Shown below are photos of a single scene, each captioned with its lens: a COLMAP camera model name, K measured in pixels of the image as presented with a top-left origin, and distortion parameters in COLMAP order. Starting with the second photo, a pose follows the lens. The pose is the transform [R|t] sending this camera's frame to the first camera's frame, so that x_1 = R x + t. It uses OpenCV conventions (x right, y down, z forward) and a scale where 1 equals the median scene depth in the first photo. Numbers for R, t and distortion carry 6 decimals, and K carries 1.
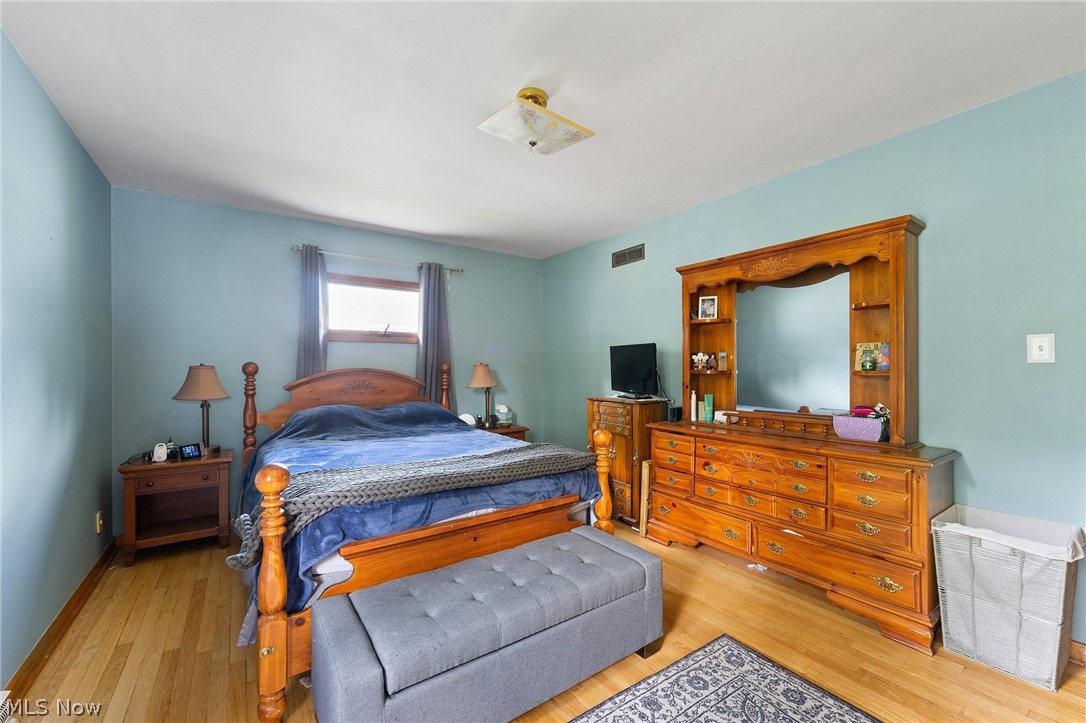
lens RADIAL K [[433.3, 0, 543.0], [0, 433.3, 361.5], [0, 0, 1]] dist [0.000157, -0.000108]
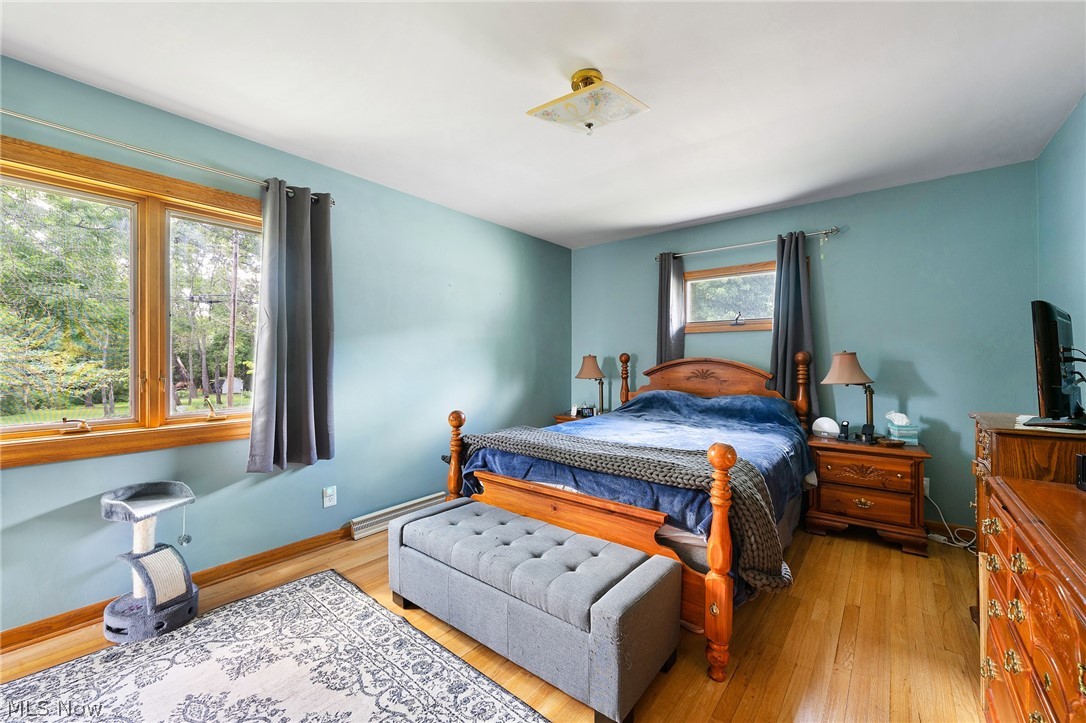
lens RADIAL K [[438.6, 0, 535.1], [0, 438.6, 341.8], [0, 0, 1]] dist [0.002222, 0.000069]
pose [[0.273368, -0.035546, -0.961252, 0.611743], [0.012808, 0.999363, -0.033313, 0.008440], [0.961824, -0.003205, 0.273649, 0.414663]]
